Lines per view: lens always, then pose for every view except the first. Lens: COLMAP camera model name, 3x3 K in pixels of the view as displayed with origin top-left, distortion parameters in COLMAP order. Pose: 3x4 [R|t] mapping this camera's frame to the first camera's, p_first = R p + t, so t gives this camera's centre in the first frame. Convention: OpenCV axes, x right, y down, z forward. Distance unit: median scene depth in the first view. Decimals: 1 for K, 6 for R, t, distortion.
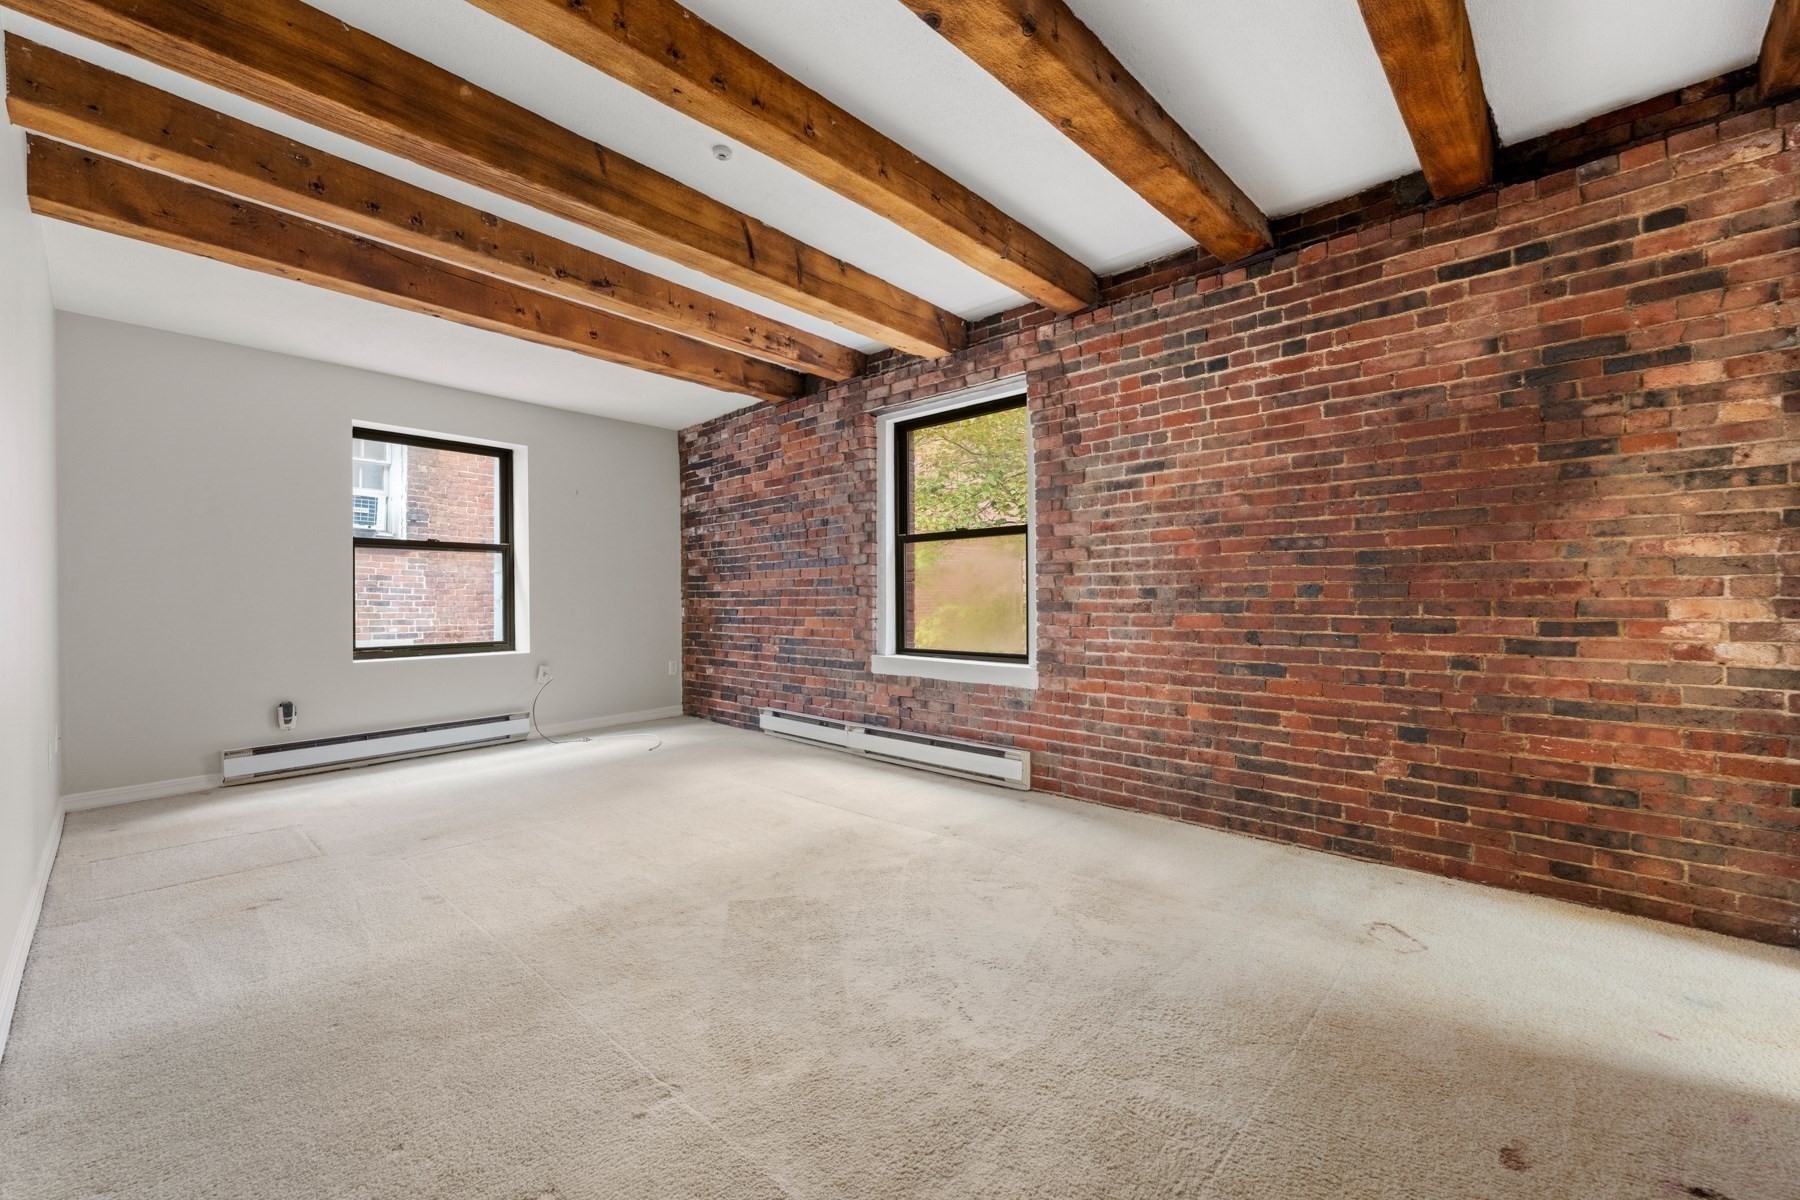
lens RADIAL K [[766.0, 0, 883.2], [0, 766.0, 599.2], [0, 0, 1]] dist [-0.001178, -0.000737]
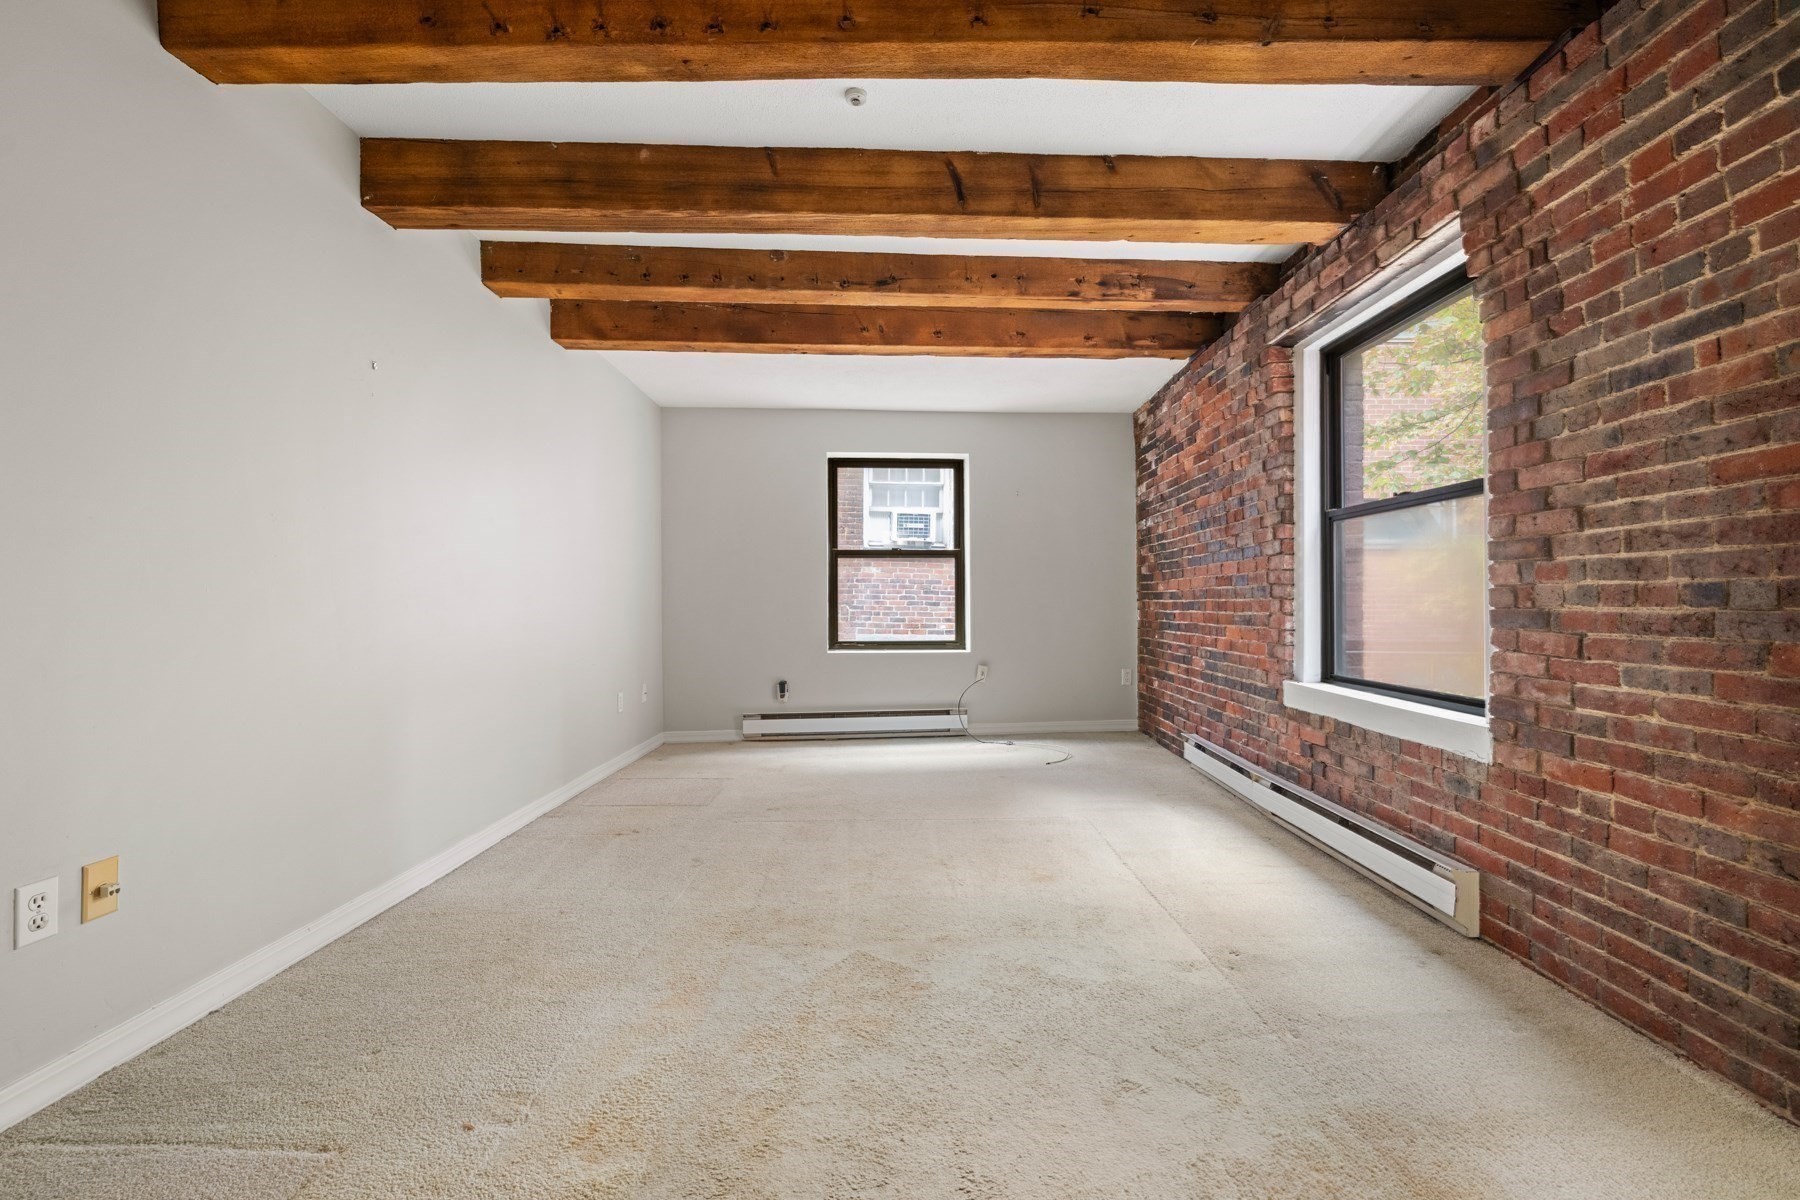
lens RADIAL K [[766.0, 0, 879.6], [0, 766.0, 597.2], [0, 0, 1]] dist [-0.001178, -0.000737]
pose [[0.682164, -0.000080, -0.731199, 0.328389], [-0.001543, 0.999998, -0.001549, -0.004439], [0.731197, 0.002184, 0.682163, 0.305285]]
